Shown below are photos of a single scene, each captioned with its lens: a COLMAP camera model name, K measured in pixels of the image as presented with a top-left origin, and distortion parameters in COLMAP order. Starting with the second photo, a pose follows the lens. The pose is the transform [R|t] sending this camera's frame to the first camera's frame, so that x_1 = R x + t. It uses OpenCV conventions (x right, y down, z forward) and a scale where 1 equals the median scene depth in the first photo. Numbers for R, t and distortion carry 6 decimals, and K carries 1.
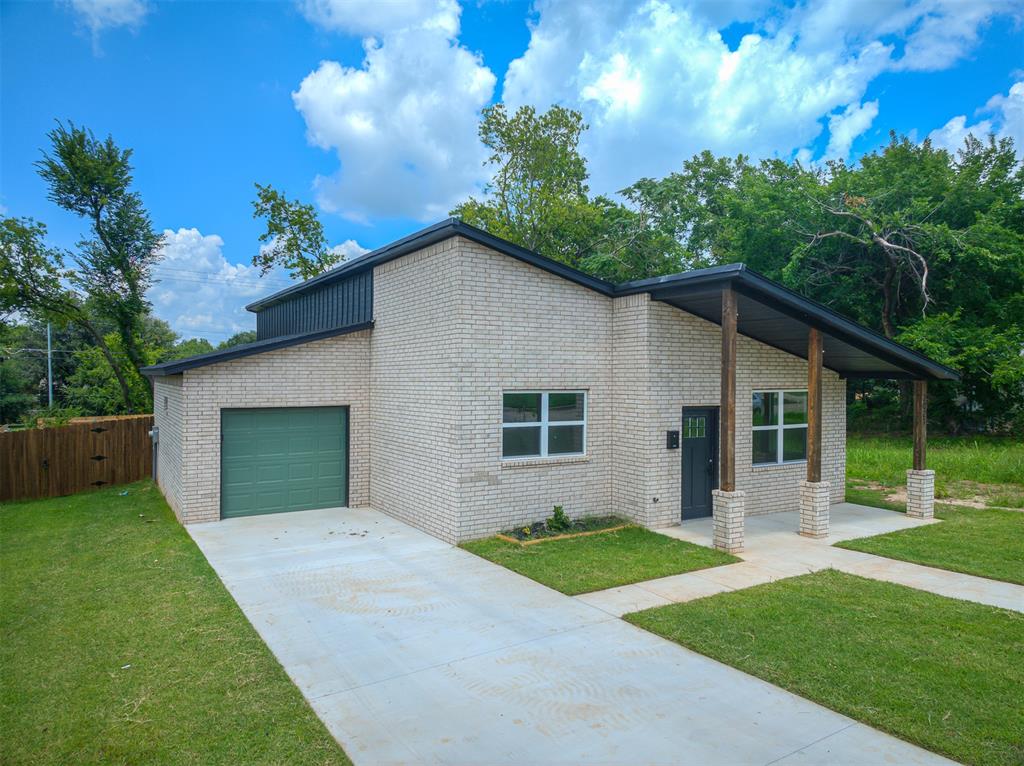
lens RADIAL K [[704.7, 0, 512.0], [0, 704.7, 383.0], [0, 0, 1]] dist [0.037800, -0.058818]
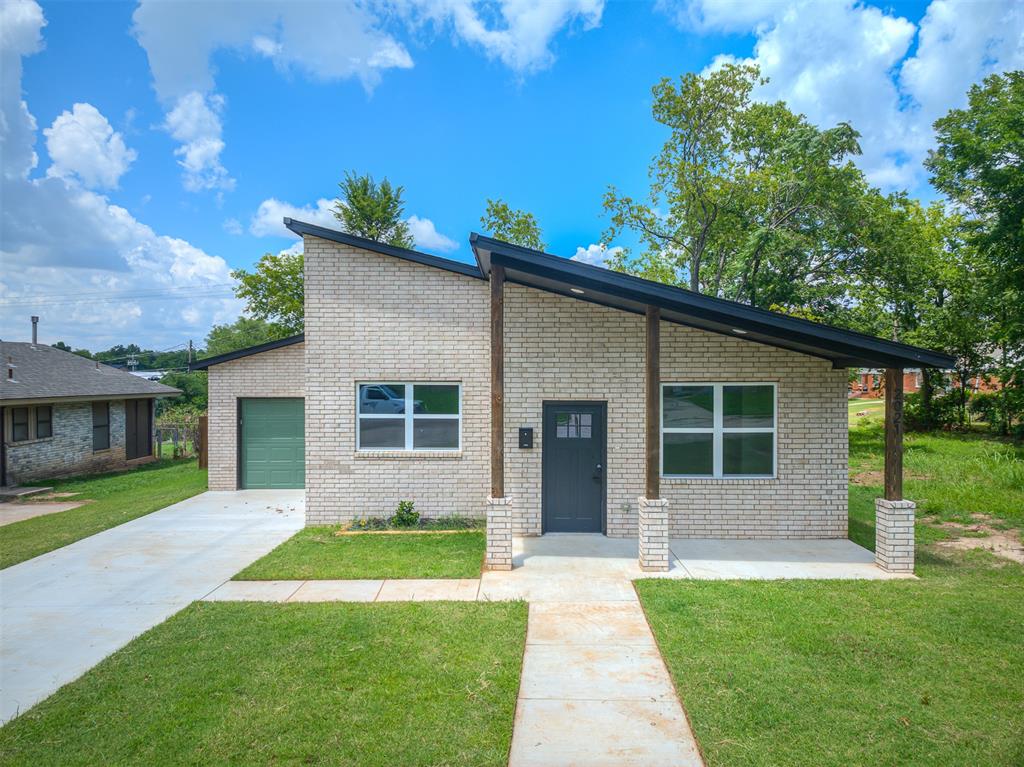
lens RADIAL K [[704.7, 0, 512.0], [0, 704.7, 383.5], [0, 0, 1]] dist [0.037800, -0.058818]
pose [[0.849968, 0.002313, -0.526830, 0.702417], [-0.002153, 0.999997, 0.000916, 0.012005], [0.526831, 0.000356, 0.849970, 0.254016]]
